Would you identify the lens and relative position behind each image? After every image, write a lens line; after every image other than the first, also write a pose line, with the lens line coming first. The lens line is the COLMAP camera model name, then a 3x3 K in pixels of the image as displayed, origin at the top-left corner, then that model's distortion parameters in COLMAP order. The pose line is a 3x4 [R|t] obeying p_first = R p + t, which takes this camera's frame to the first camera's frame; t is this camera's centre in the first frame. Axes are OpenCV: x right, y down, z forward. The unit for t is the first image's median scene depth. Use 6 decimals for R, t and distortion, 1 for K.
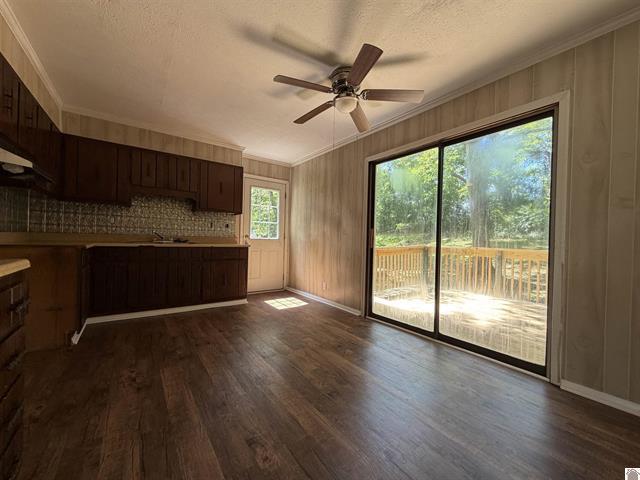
lens RADIAL K [[255.7, 0, 317.7], [0, 255.7, 241.6], [0, 0, 1]] dist [0.008338, 0.000398]
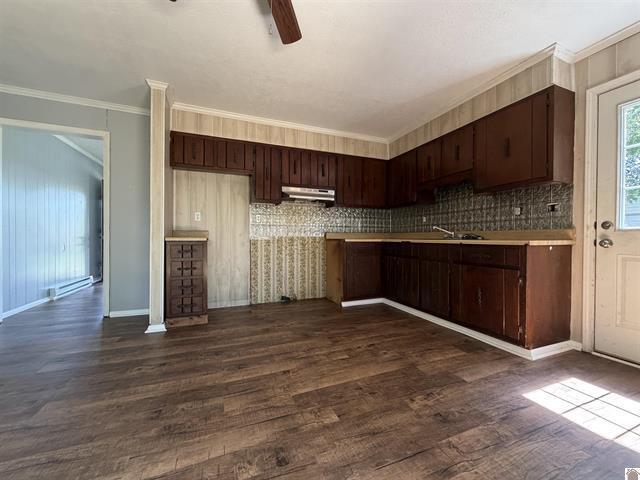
lens RADIAL K [[255.7, 0, 318.0], [0, 255.7, 239.2], [0, 0, 1]] dist [0.008338, 0.000398]
pose [[-0.251566, -0.024804, -0.967522, 0.470673], [-0.020725, 0.999580, -0.020237, 0.041056], [0.967618, 0.014961, -0.251974, 1.100989]]
